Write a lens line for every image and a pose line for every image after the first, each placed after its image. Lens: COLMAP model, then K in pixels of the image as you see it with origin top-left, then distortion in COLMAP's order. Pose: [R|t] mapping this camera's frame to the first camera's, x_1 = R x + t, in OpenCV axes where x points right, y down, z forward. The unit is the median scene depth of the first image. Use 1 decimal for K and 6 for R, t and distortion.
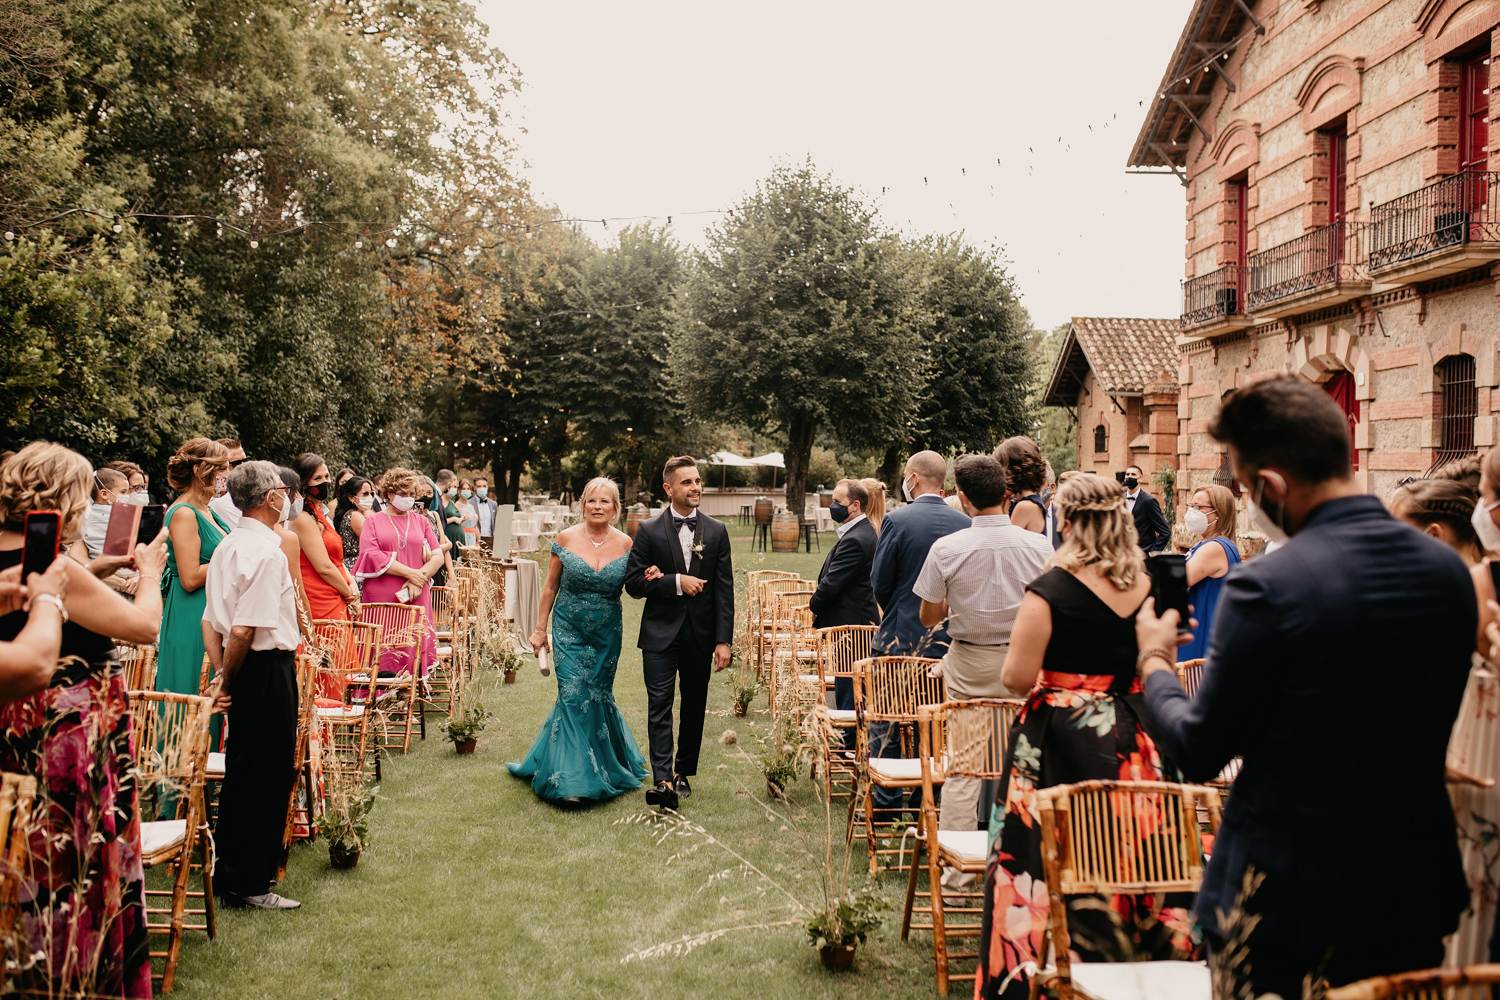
lens RADIAL K [[1471.5, 0, 753.6], [0, 1471.5, 480.2], [0, 0, 1]] dist [-0.081050, 0.138427]
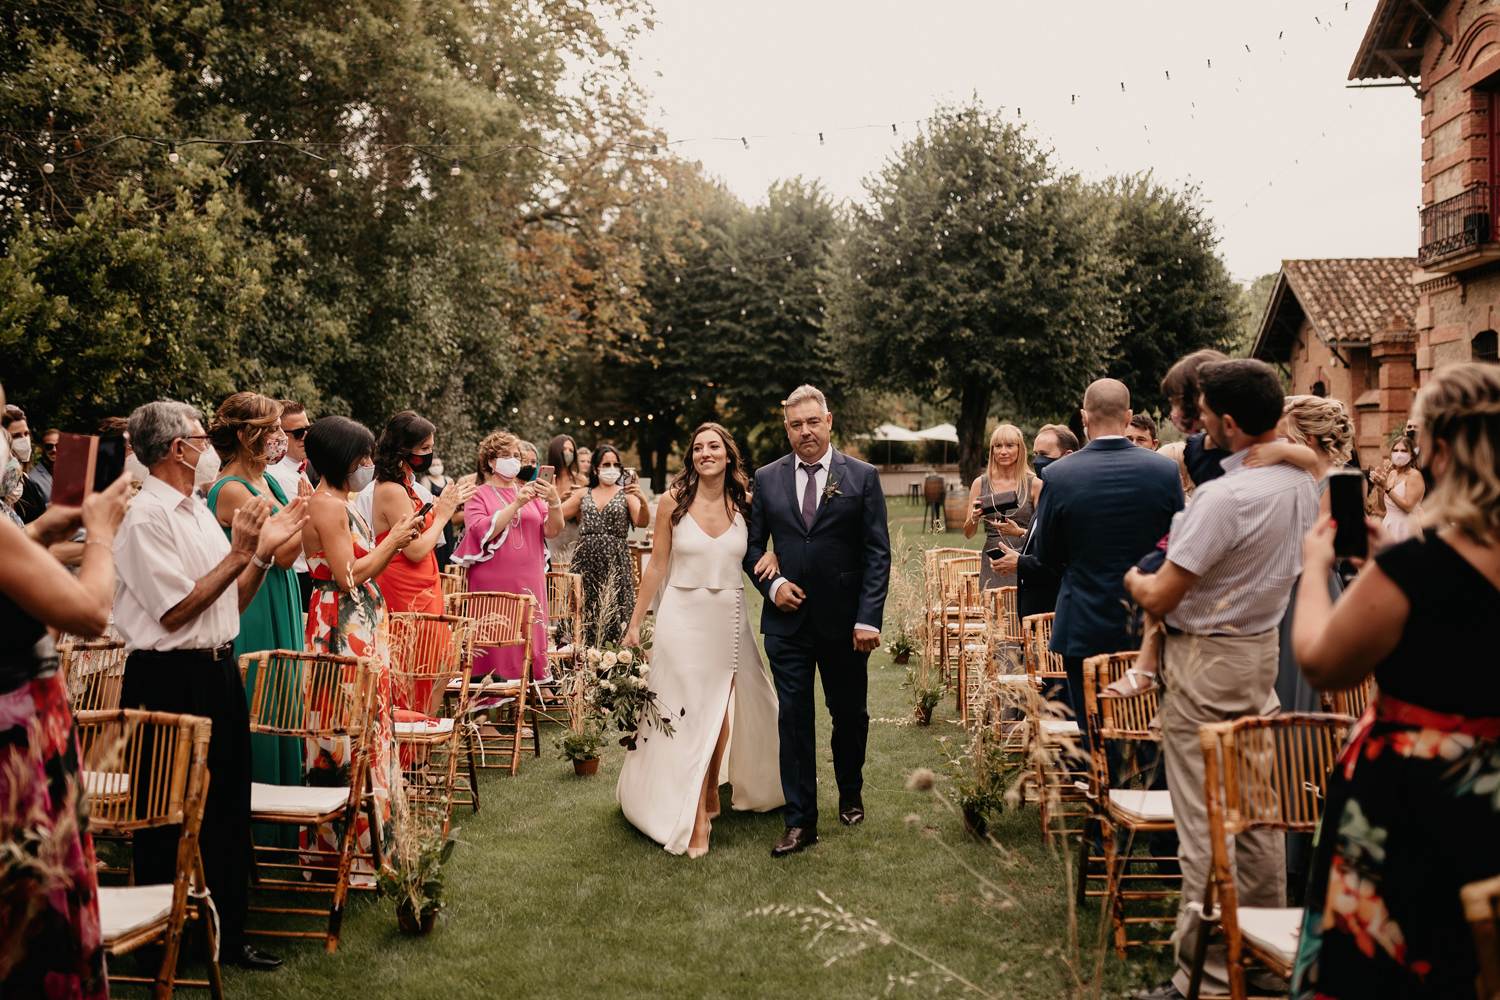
lens RADIAL K [[1573.3, 0, 709.9], [0, 1573.3, 461.5], [0, 0, 1]] dist [-0.085754, 0.160083]
pose [[0.990887, -0.023702, -0.132592, -0.002041], [0.023681, 0.999718, -0.001733, 0.003635], [0.132596, -0.001422, 0.991169, 0.033959]]
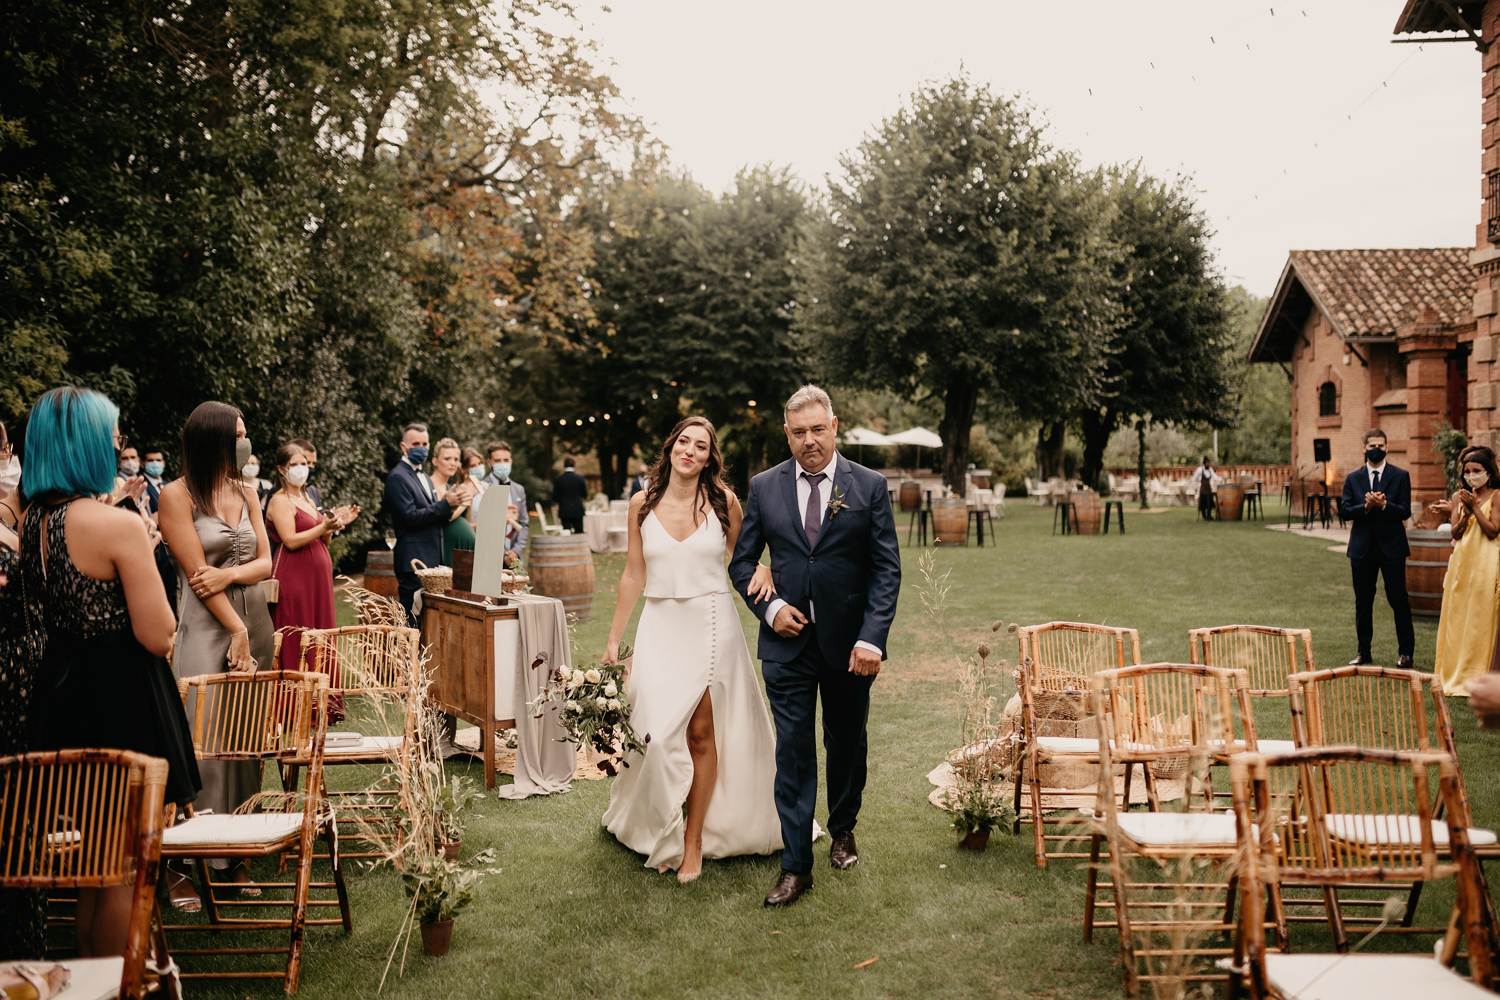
lens RADIAL K [[1471.5, 0, 753.6], [0, 1471.5, 480.2], [0, 0, 1]] dist [-0.081050, 0.138427]
pose [[0.996253, -0.018575, -0.084466, -0.016268], [0.019329, 0.999780, 0.008124, 0.004966], [0.084296, -0.009726, 0.996393, 0.203233]]
